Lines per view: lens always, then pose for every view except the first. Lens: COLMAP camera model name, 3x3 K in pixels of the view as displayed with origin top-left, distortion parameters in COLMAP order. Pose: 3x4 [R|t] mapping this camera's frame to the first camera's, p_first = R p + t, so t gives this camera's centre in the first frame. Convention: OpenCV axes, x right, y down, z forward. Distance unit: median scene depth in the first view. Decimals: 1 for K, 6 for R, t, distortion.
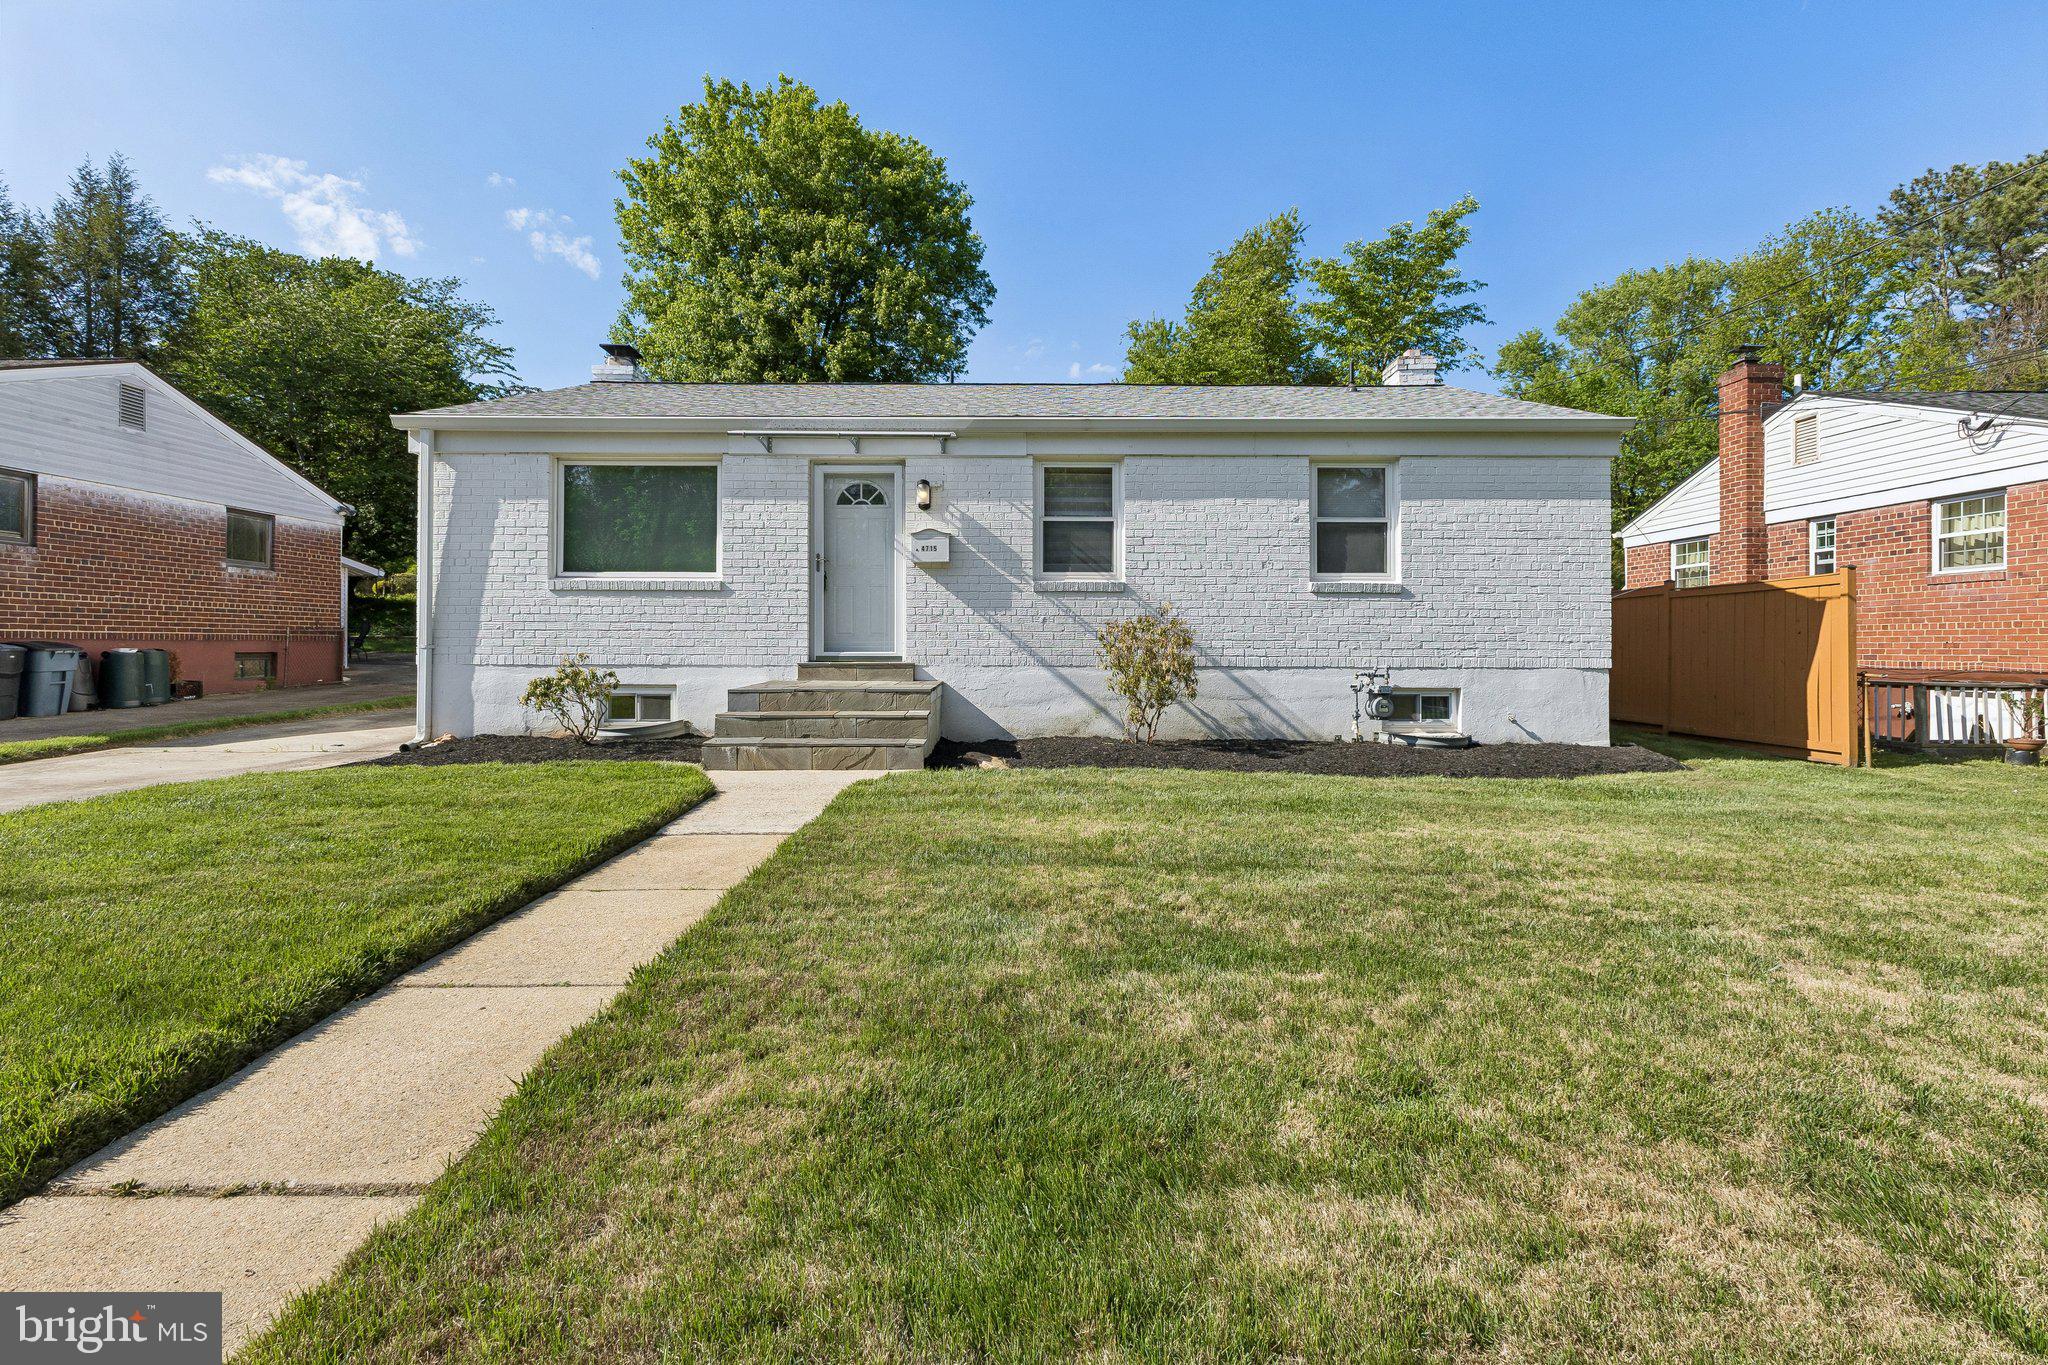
lens RADIAL K [[879.7, 0, 1015.8], [0, 879.7, 637.4], [0, 0, 1]] dist [0.004182, 0.000095]
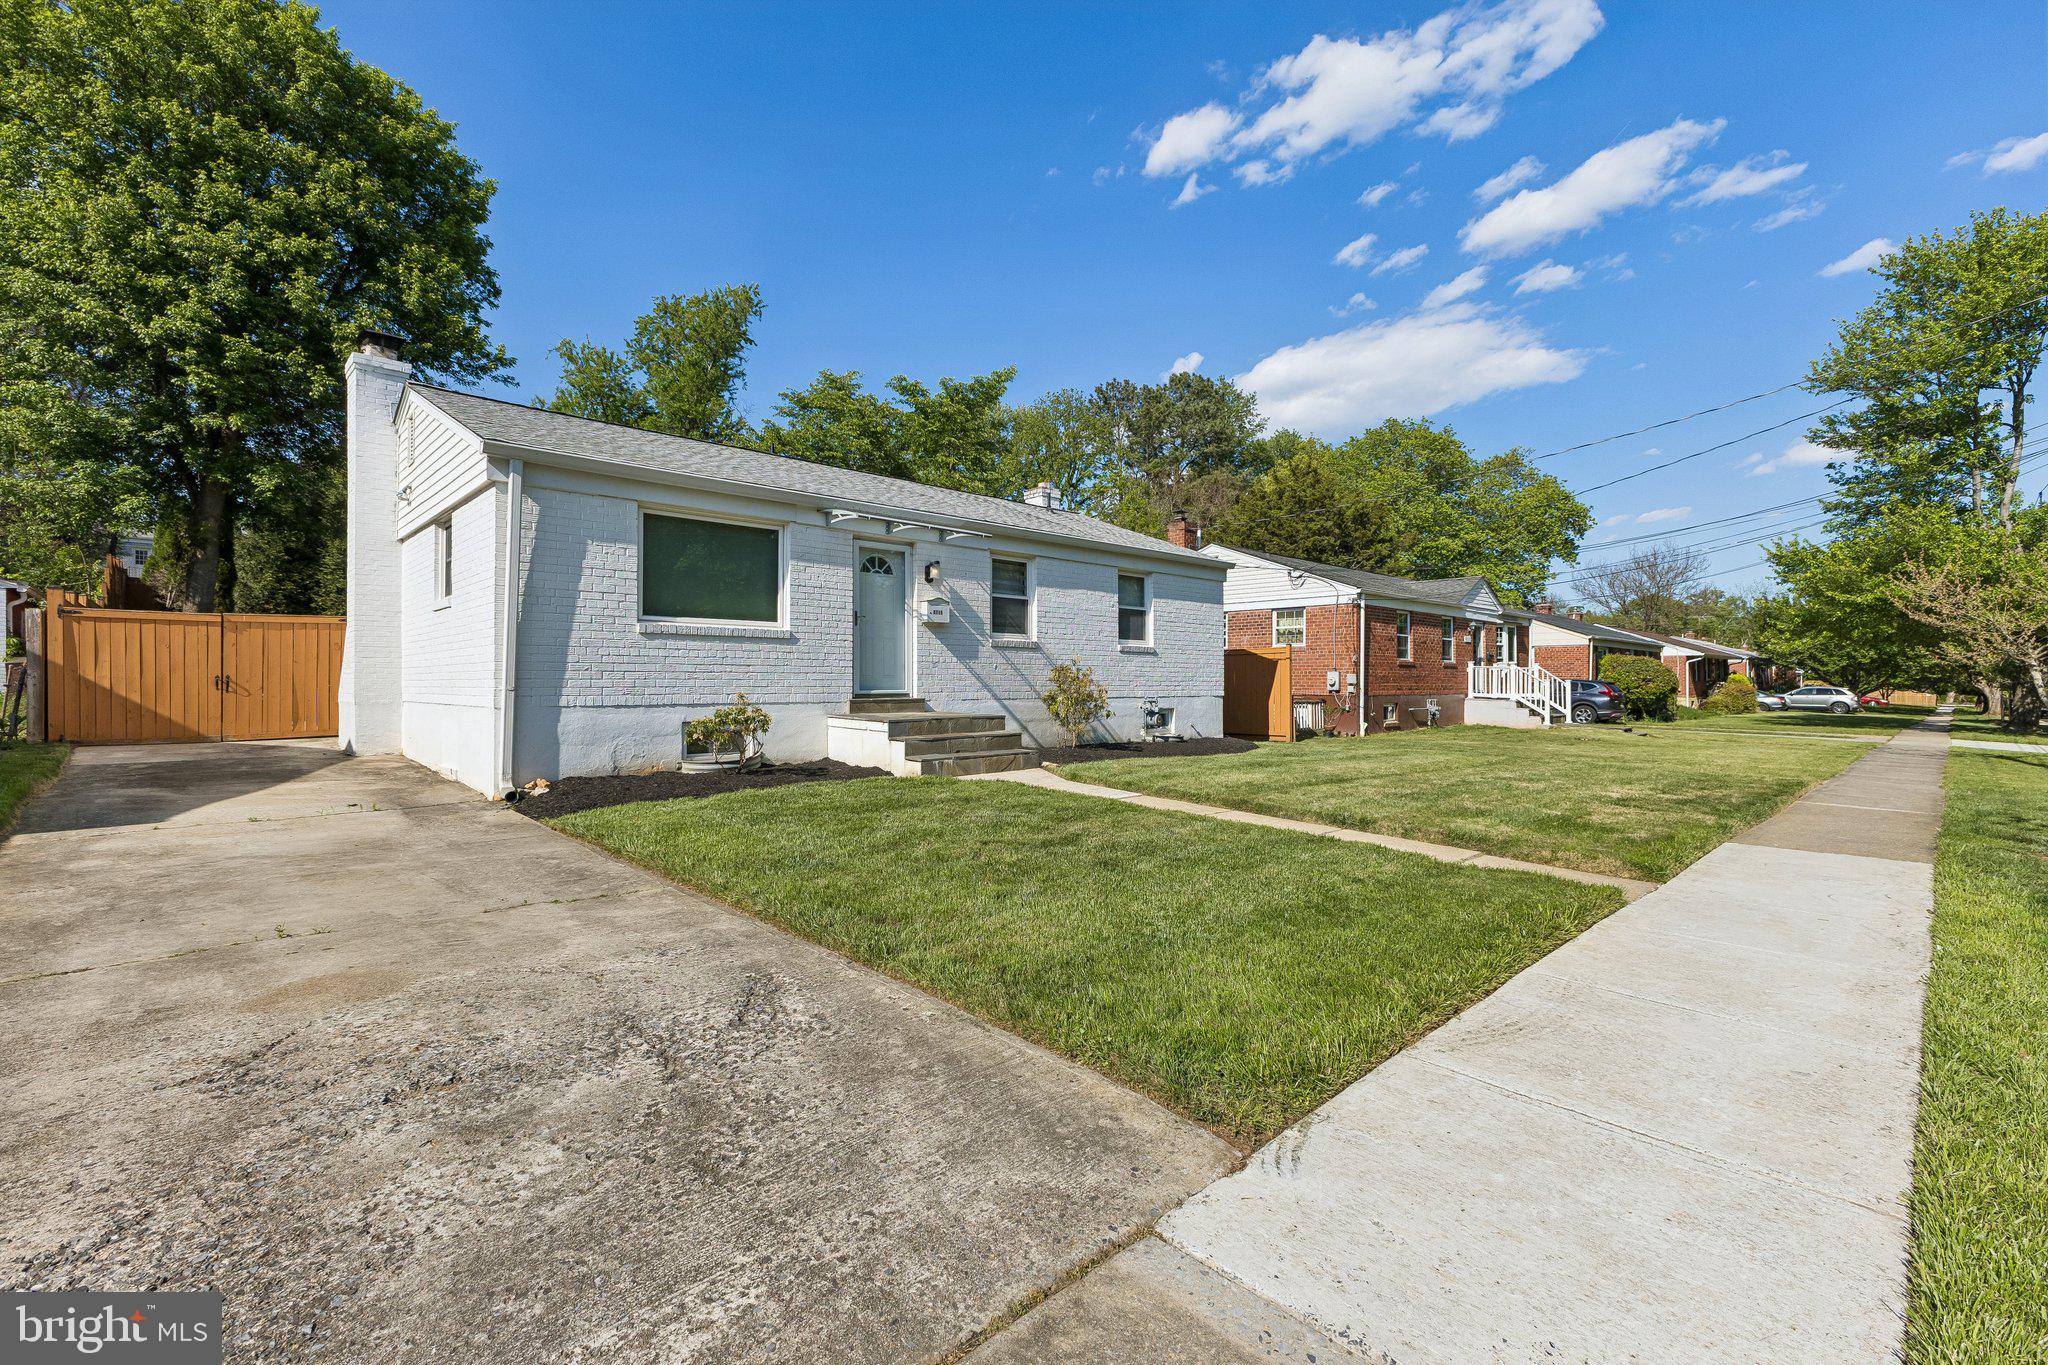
lens RADIAL K [[879.7, 0, 1009.6], [0, 879.7, 679.9], [0, 0, 1]] dist [0.004182, 0.000095]
pose [[0.733894, -0.000524, 0.679264, -0.907512], [-0.000309, 0.999999, 0.001106, 0.000044], [-0.679264, -0.001022, 0.733894, -0.054784]]
